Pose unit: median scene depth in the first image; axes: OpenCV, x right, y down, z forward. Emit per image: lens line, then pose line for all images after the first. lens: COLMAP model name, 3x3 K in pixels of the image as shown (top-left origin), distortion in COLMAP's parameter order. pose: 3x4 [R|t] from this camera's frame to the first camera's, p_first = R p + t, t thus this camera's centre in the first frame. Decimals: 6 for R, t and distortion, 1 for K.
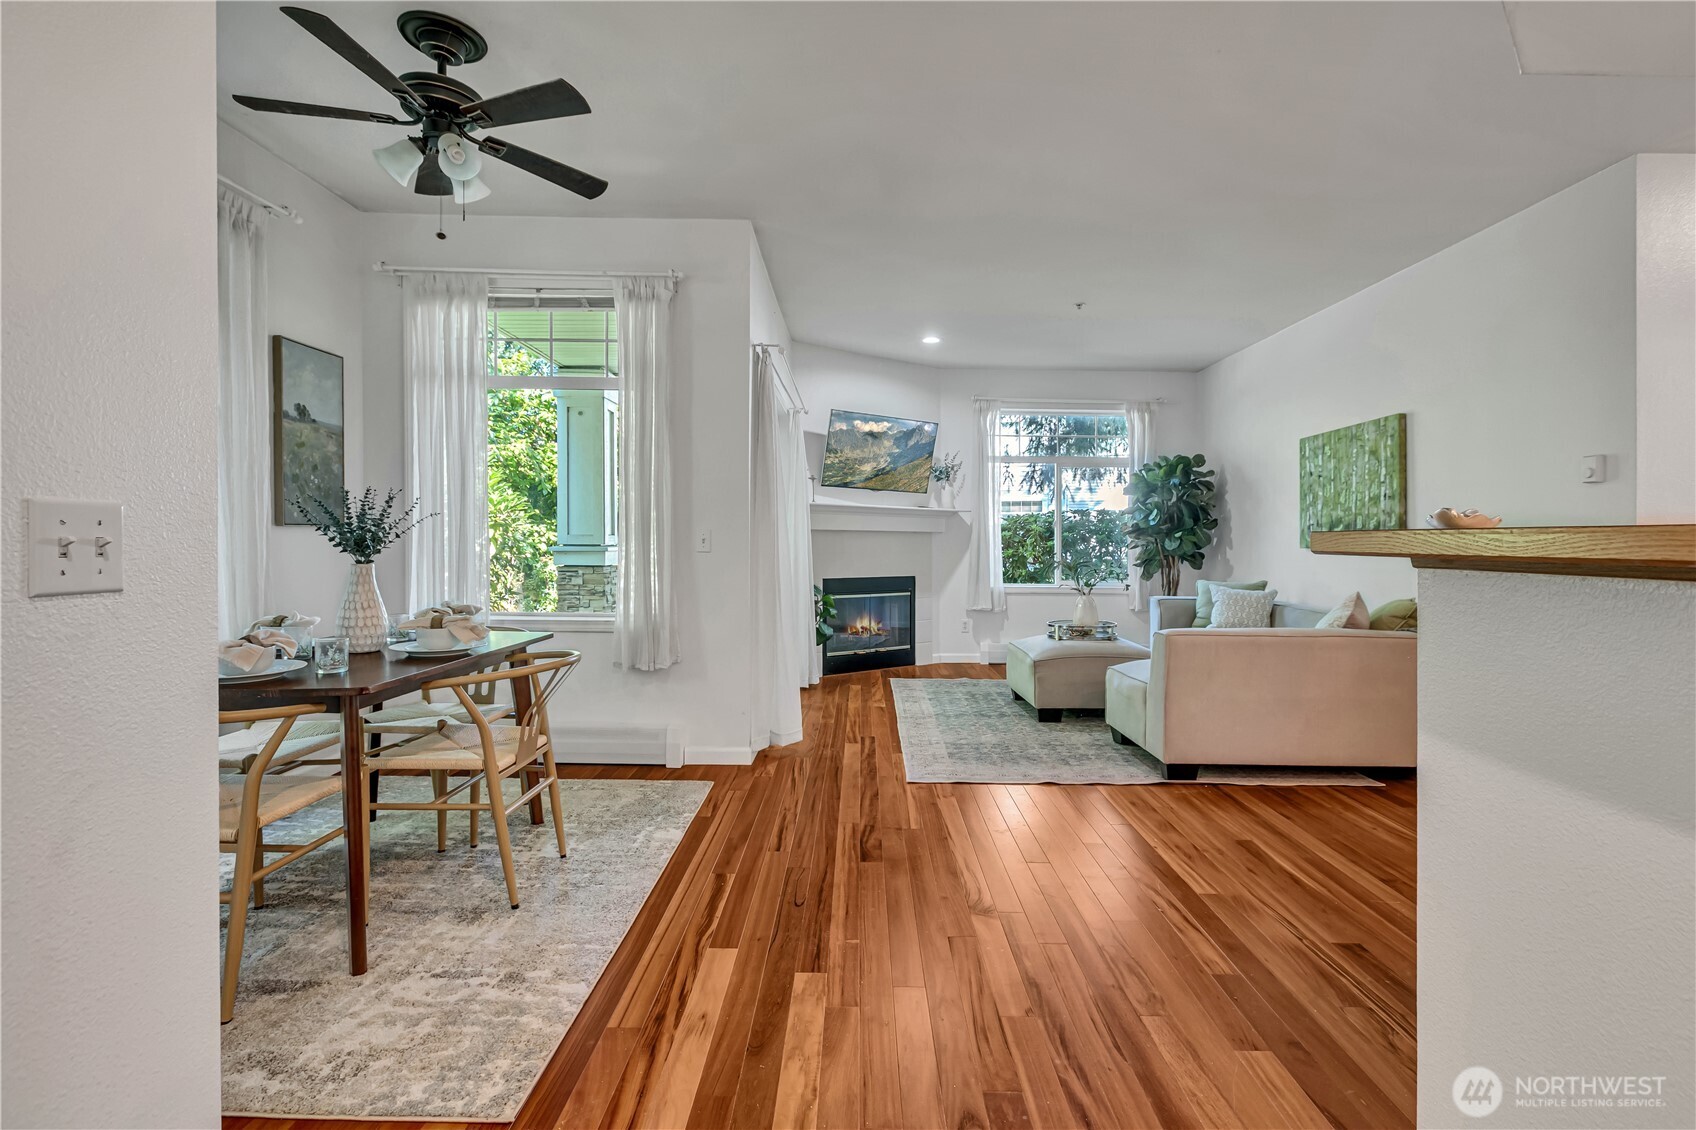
lens RADIAL K [[779.2, 0, 859.0], [0, 779.2, 503.2], [0, 0, 1]] dist [-0.004550, 0.001305]
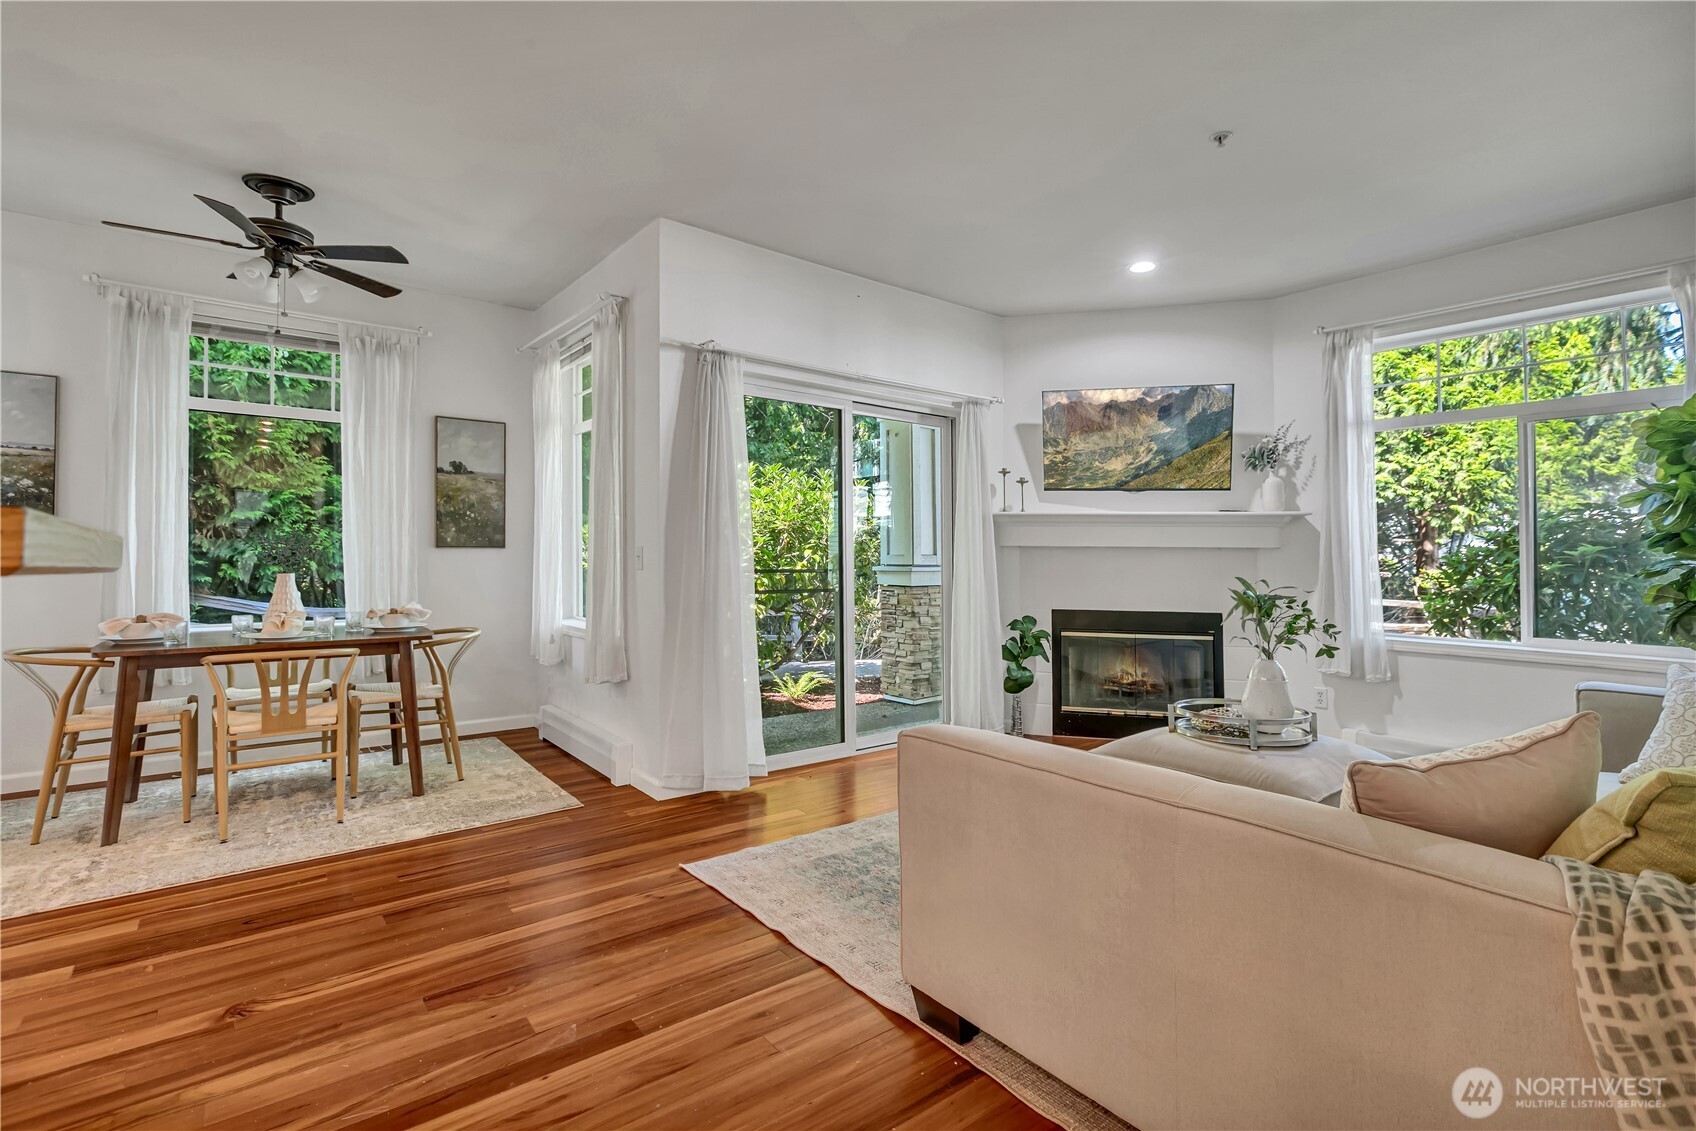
lens RADIAL K [[779.2, 0, 860.8], [0, 779.2, 520.8], [0, 0, 1]] dist [-0.004550, 0.001305]
pose [[0.628063, -0.039690, -0.777150, 0.599082], [0.034512, 0.999136, -0.023136, 0.027662], [0.777397, -0.012290, 0.628890, 0.494708]]
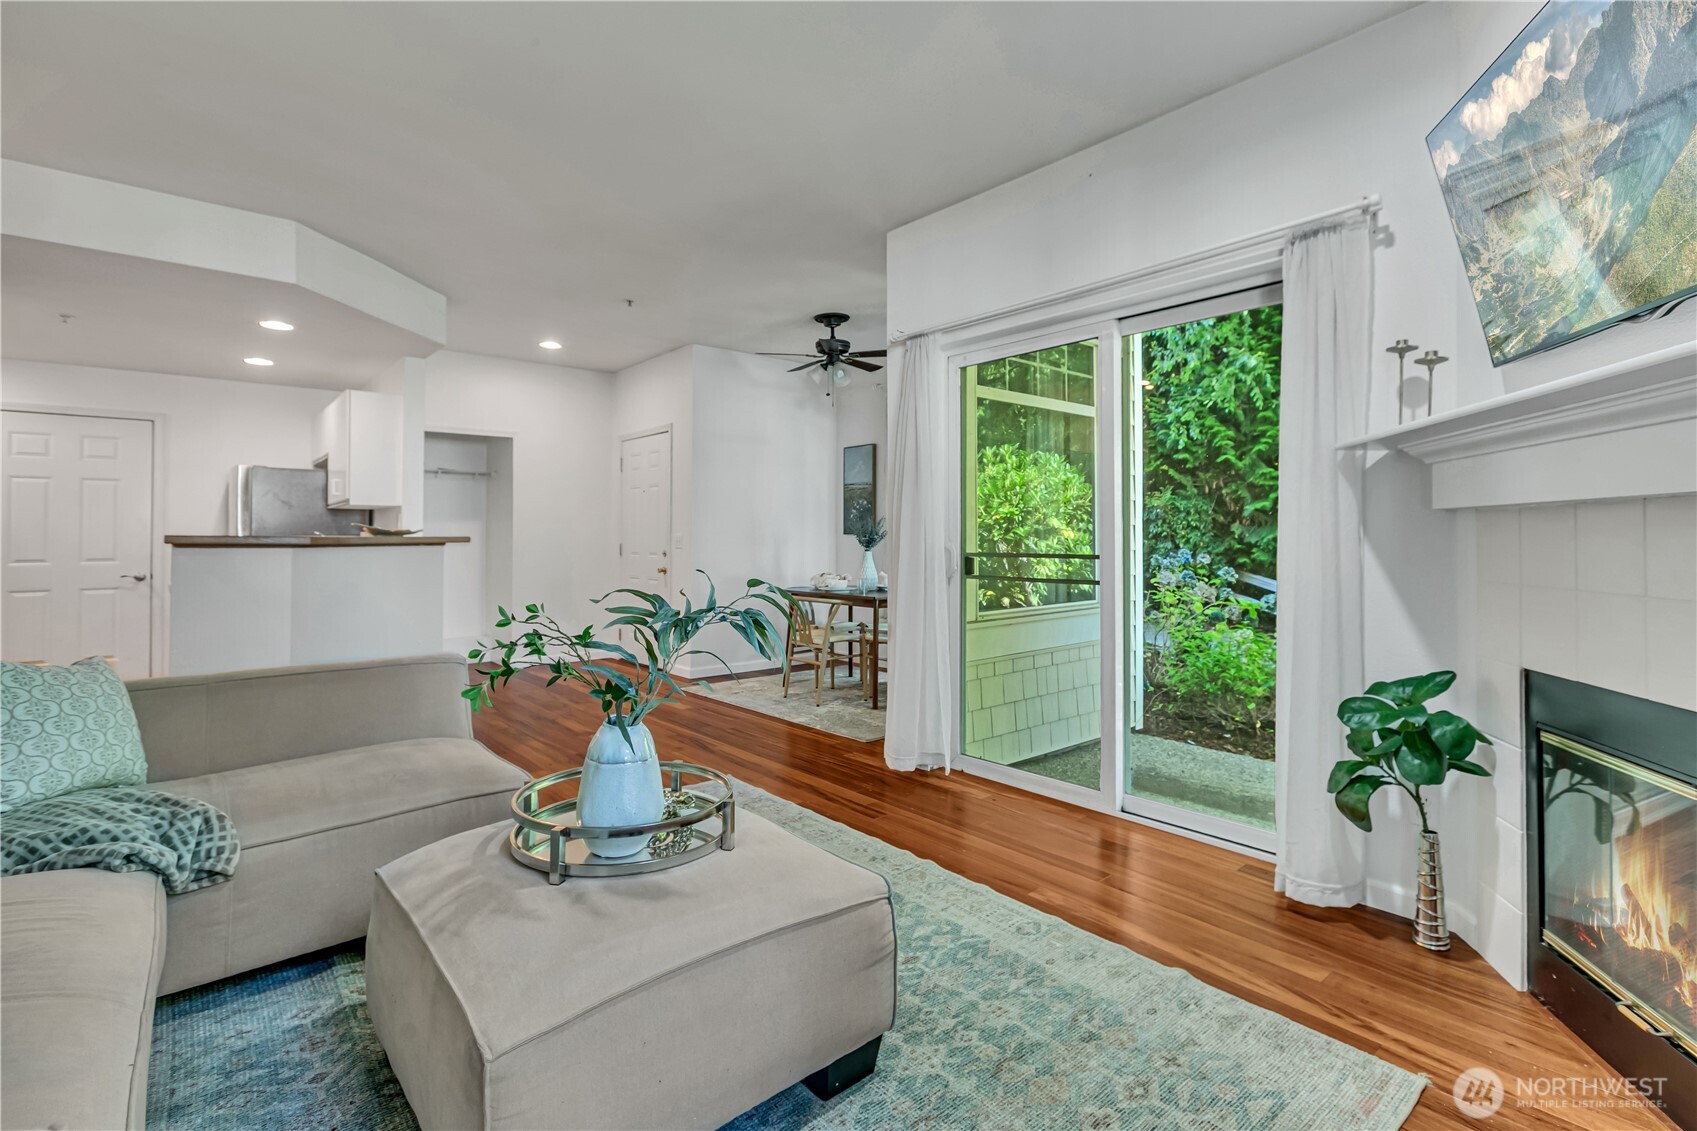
lens RADIAL K [[779.6, 0, 870.2], [0, 779.6, 496.8], [0, 0, 1]] dist [-0.004550, 0.001305]
pose [[-0.736840, -0.041911, -0.674767, 0.474465], [0.026588, 0.995508, -0.090867, 0.066604], [0.675544, -0.084895, -0.732416, 1.422847]]
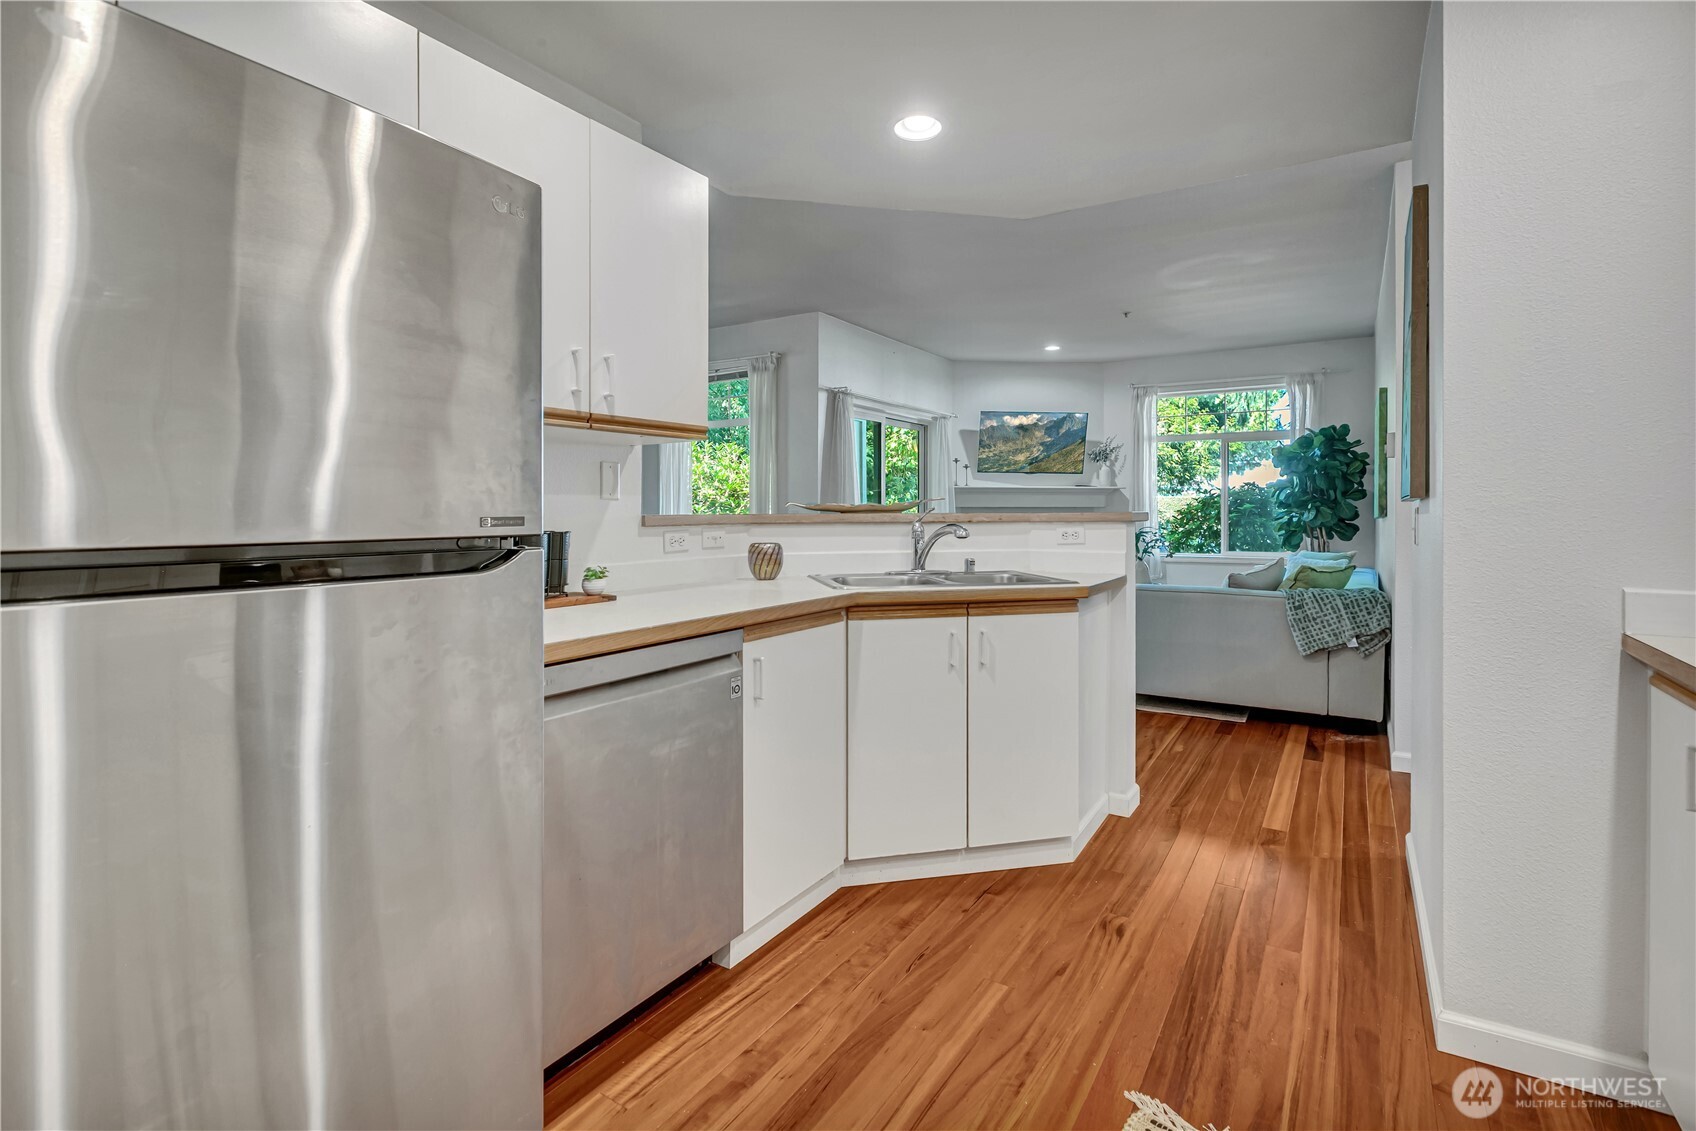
lens RADIAL K [[820.3, 0, 856.6], [0, 820.3, 481.4], [0, 0, 1]] dist [-0.004526, -0.000045]
pose [[0.859710, -0.033018, -0.509713, 0.613279], [0.036442, 0.999330, -0.003270, -0.013484], [0.509480, -0.015764, 0.860338, -0.301988]]
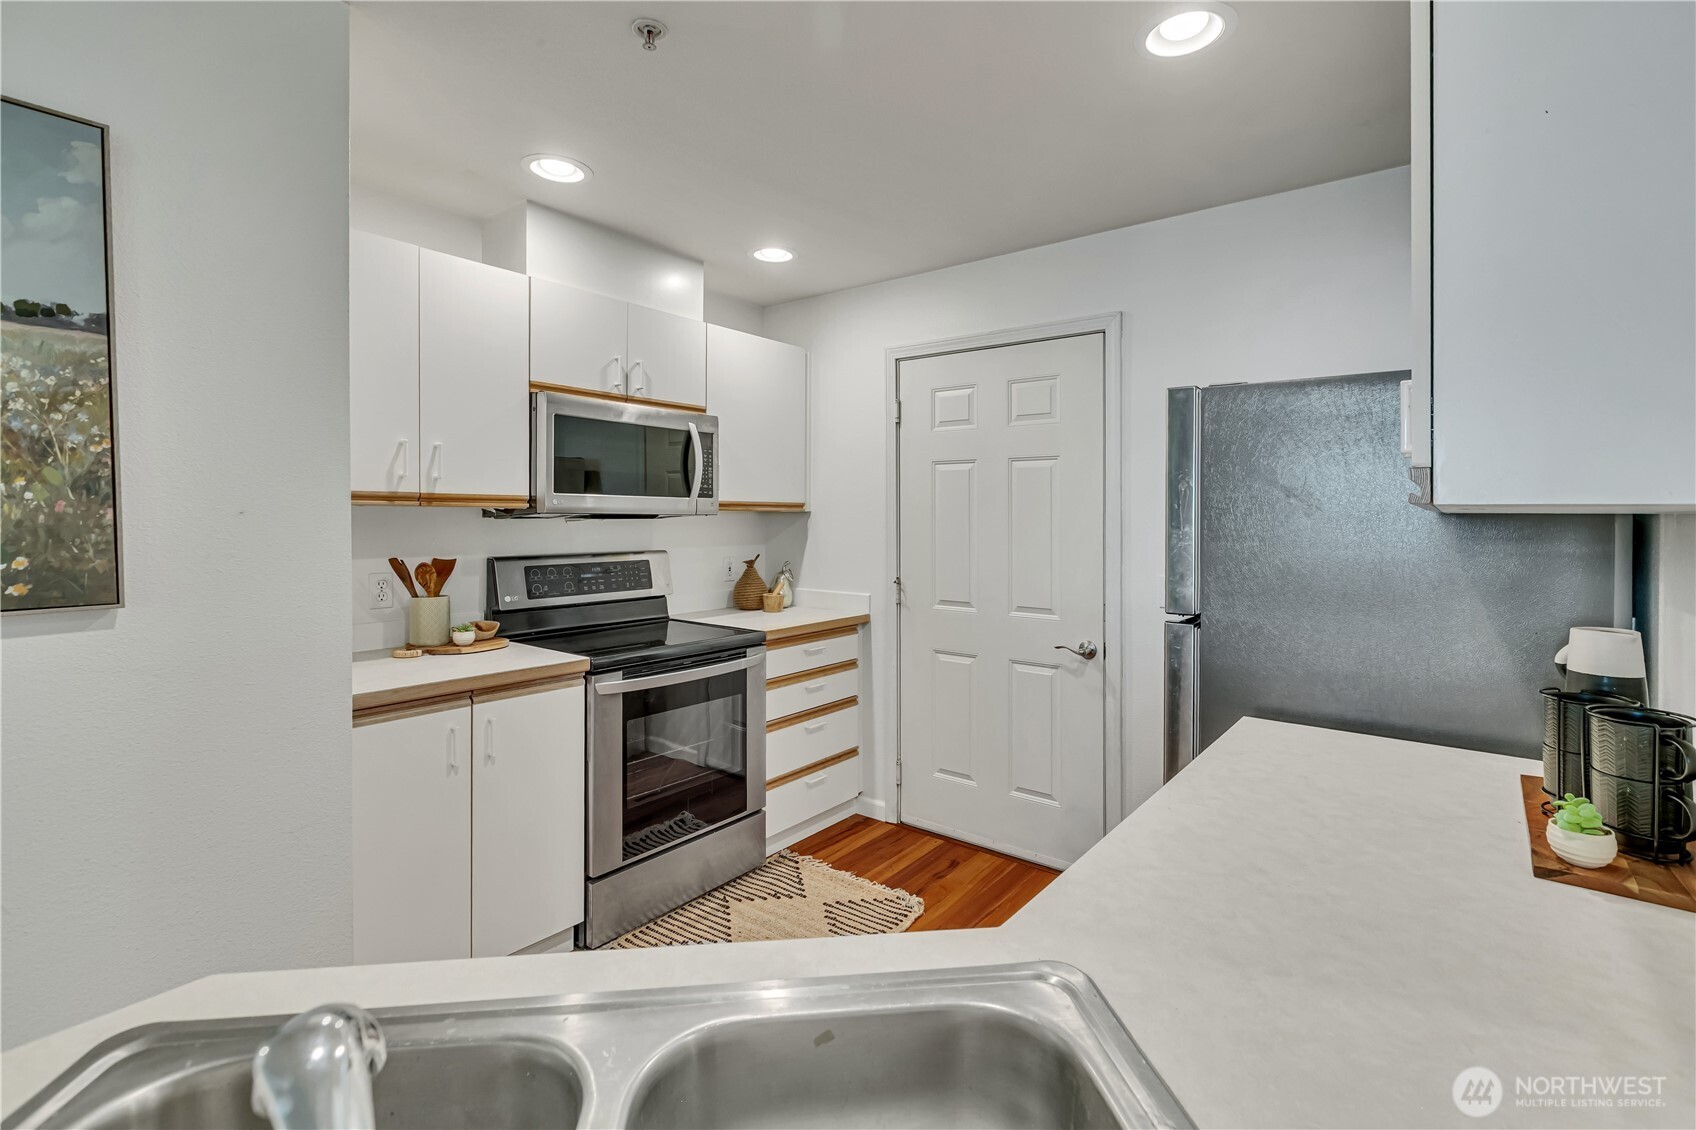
lens RADIAL K [[779.2, 0, 839.9], [0, 779.2, 539.0], [0, 0, 1]] dist [-0.004550, 0.001305]
pose [[-0.792419, -0.033019, 0.609082, 0.278811], [-0.042157, 0.999111, -0.000683, -0.026641], [-0.608518, -0.026218, -0.793107, 0.353064]]
